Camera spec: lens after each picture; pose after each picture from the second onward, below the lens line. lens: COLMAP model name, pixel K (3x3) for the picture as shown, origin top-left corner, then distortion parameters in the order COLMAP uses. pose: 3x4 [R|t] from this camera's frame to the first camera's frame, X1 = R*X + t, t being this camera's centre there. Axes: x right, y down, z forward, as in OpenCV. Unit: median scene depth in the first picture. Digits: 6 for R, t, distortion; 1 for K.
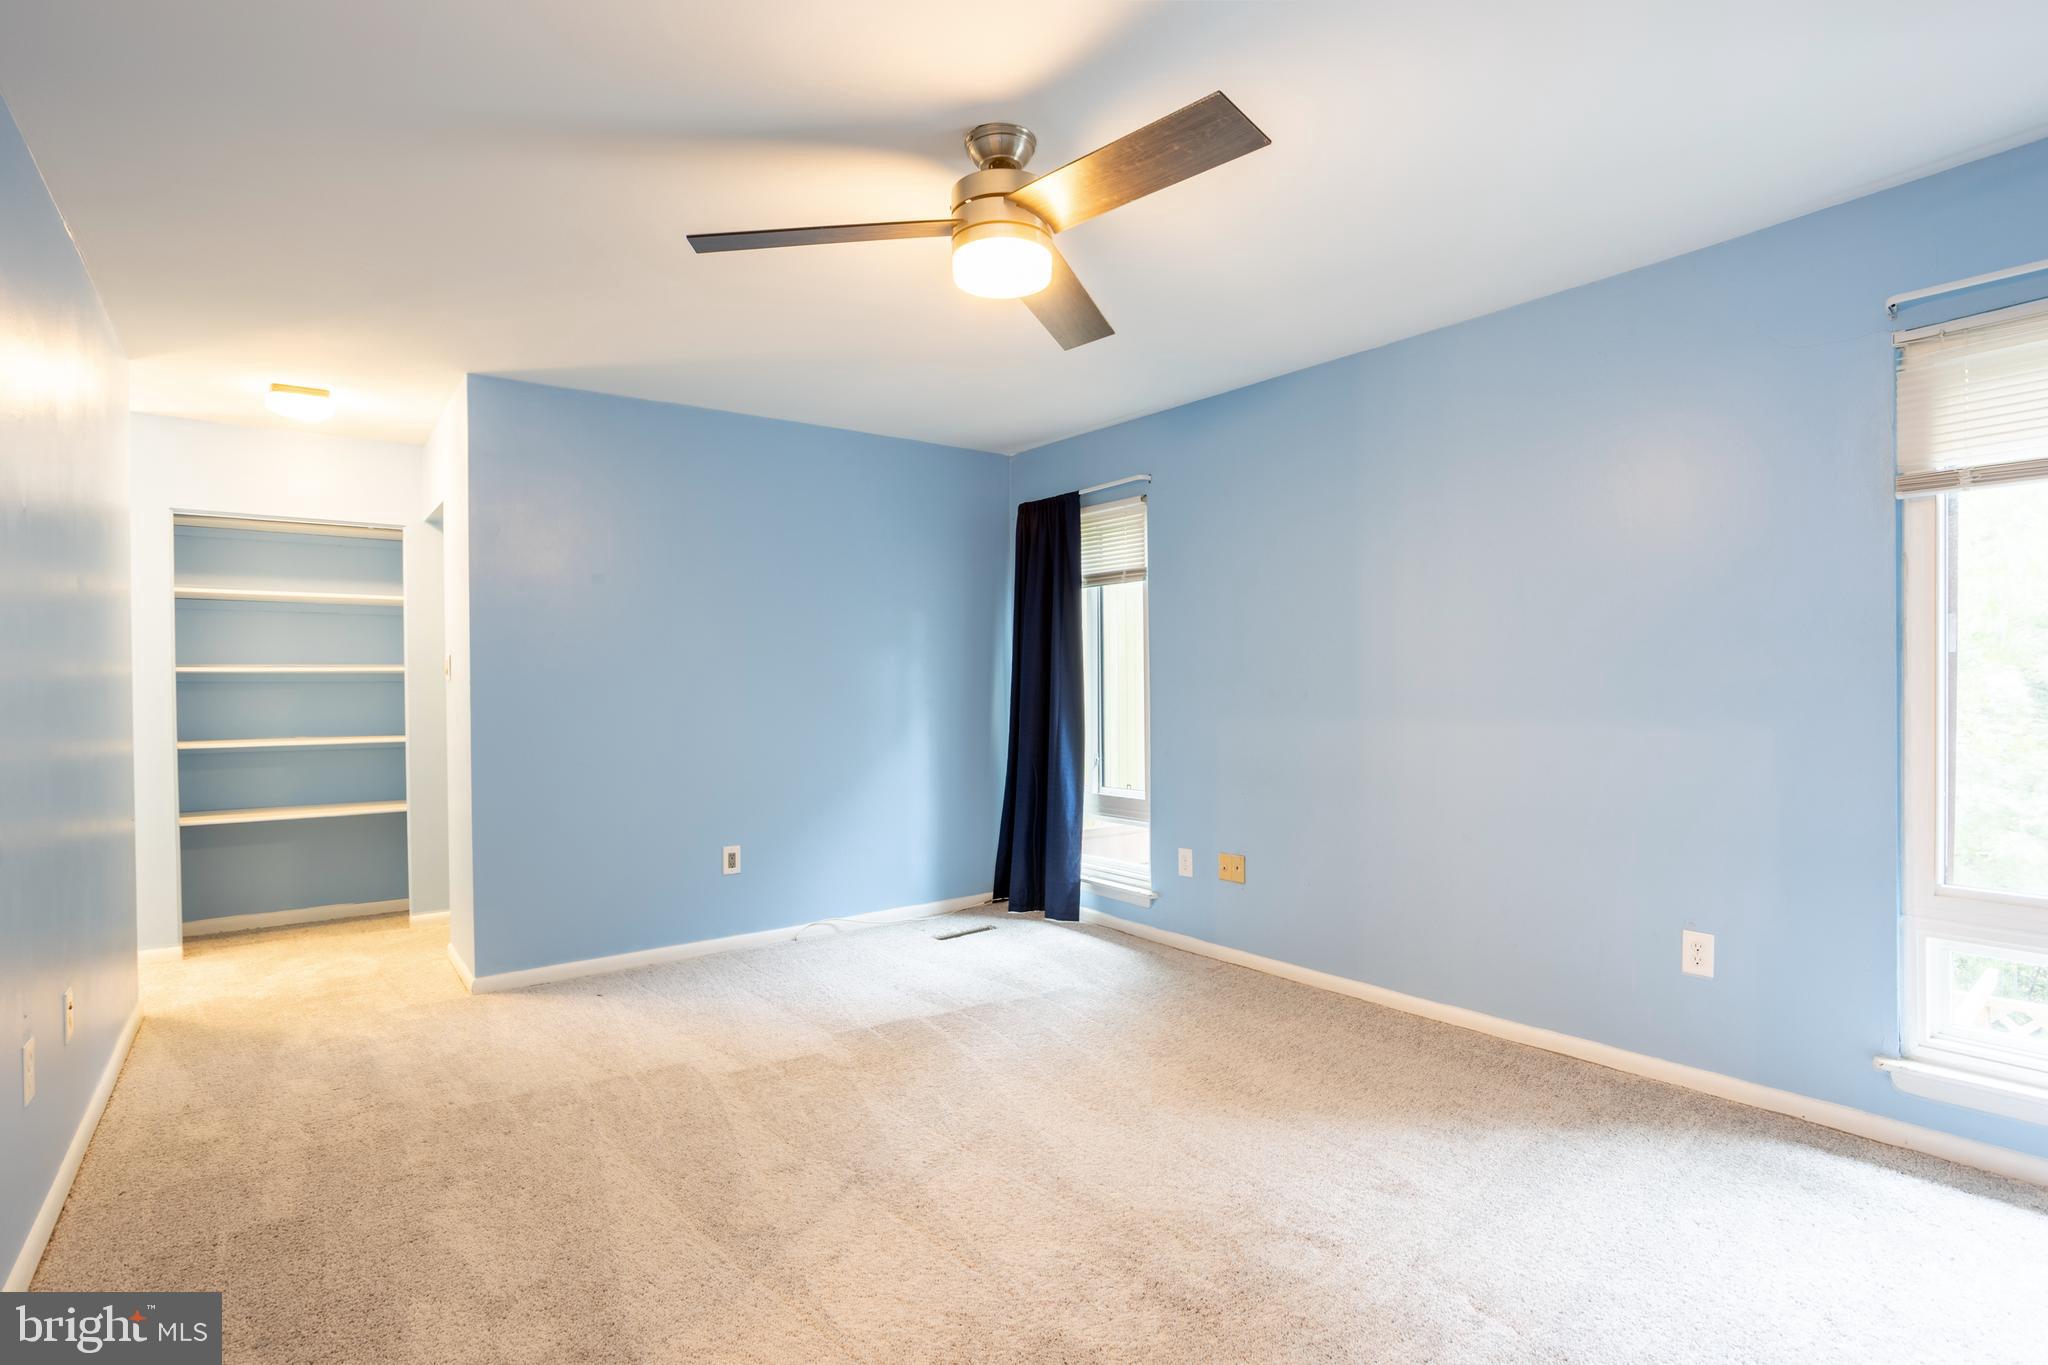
lens RADIAL K [[1017.0, 0, 1024.0], [0, 1017.0, 682.5], [0, 0, 1]] dist [-0.000365, -0.000077]
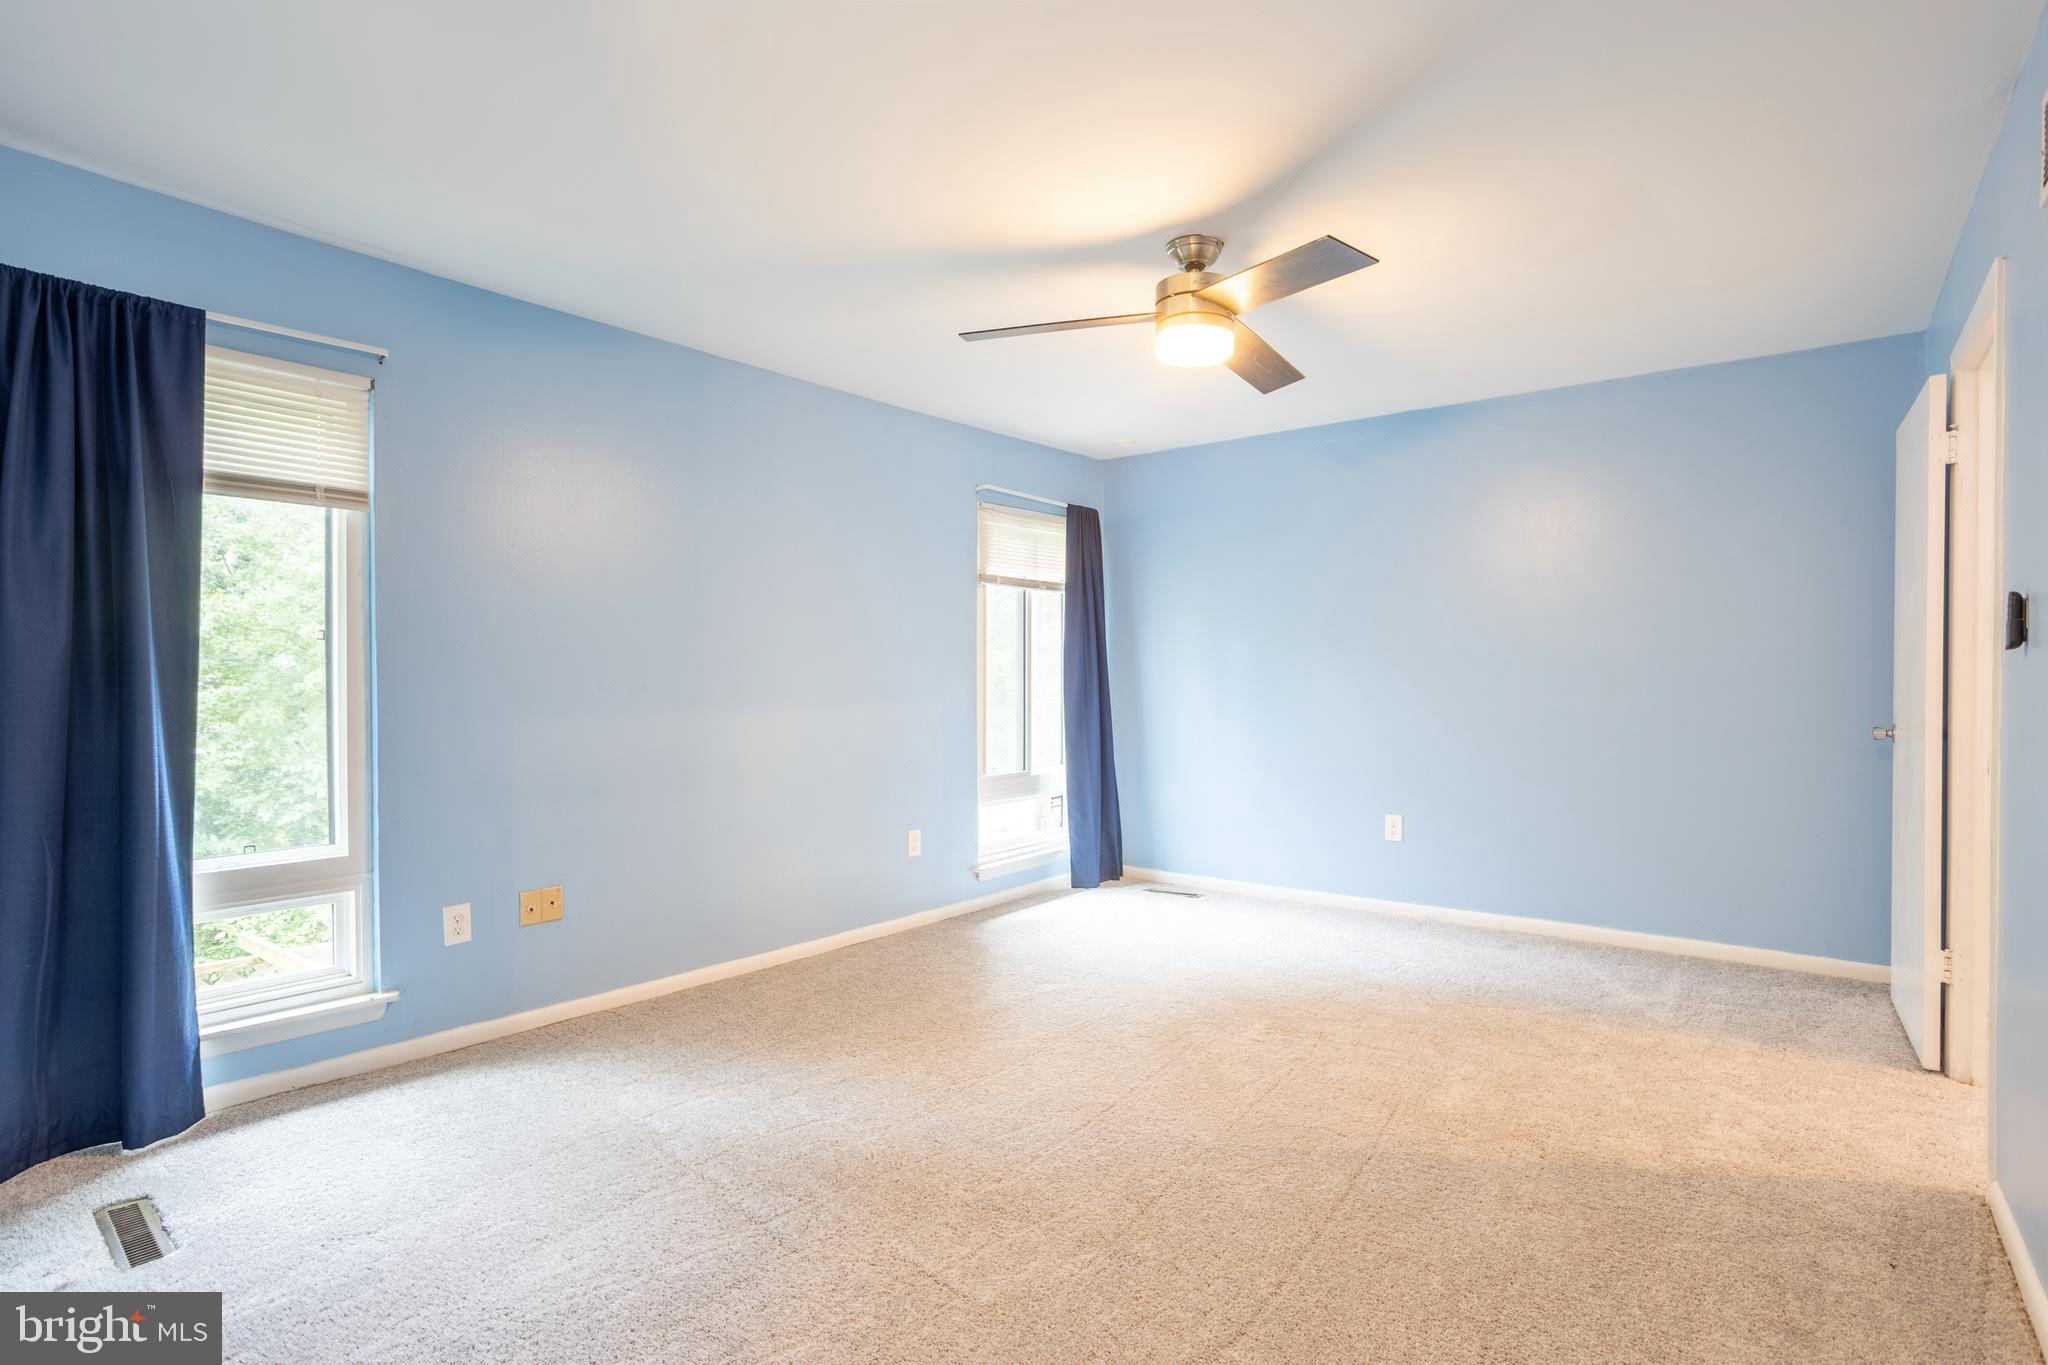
lens RADIAL K [[1017.0, 0, 1024.0], [0, 1017.0, 682.5], [0, 0, 1]] dist [-0.000365, -0.000077]
pose [[-0.218571, -0.002183, 0.975819, -0.632086], [-0.004361, 0.999990, 0.001260, 0.005086], [-0.975811, -0.003980, -0.218578, 0.780097]]
